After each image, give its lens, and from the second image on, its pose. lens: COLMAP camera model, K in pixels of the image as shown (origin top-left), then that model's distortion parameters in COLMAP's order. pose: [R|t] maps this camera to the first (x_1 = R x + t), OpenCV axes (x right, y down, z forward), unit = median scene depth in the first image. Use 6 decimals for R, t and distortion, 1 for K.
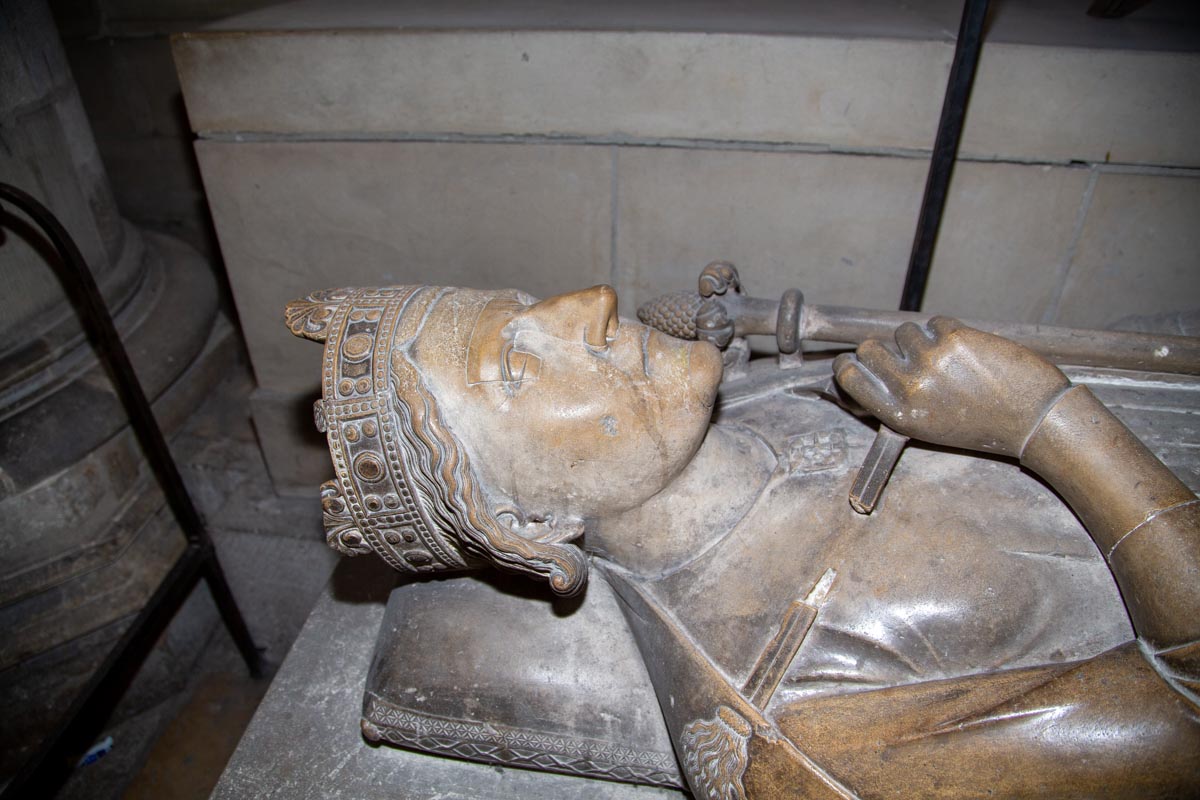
lens RADIAL K [[795.7, 0, 600.0], [0, 795.7, 400.0], [0, 0, 1]] dist [-0.127094, 0.063522]
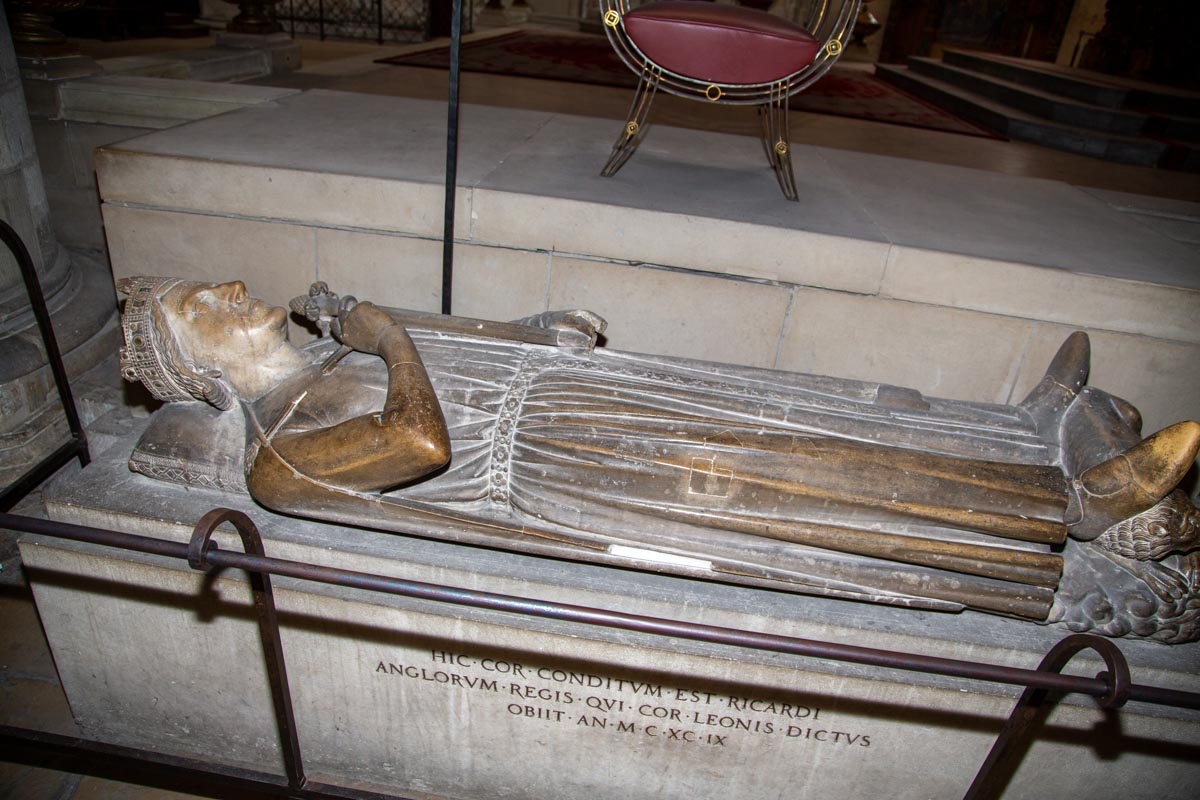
lens RADIAL K [[795.7, 0, 600.0], [0, 795.7, 400.0], [0, 0, 1]] dist [-0.127094, 0.063522]
pose [[0.993993, 0.079103, 0.075629, 0.605577], [-0.071566, 0.992645, -0.097646, 0.241015], [-0.082796, 0.091647, 0.992343, -0.937160]]
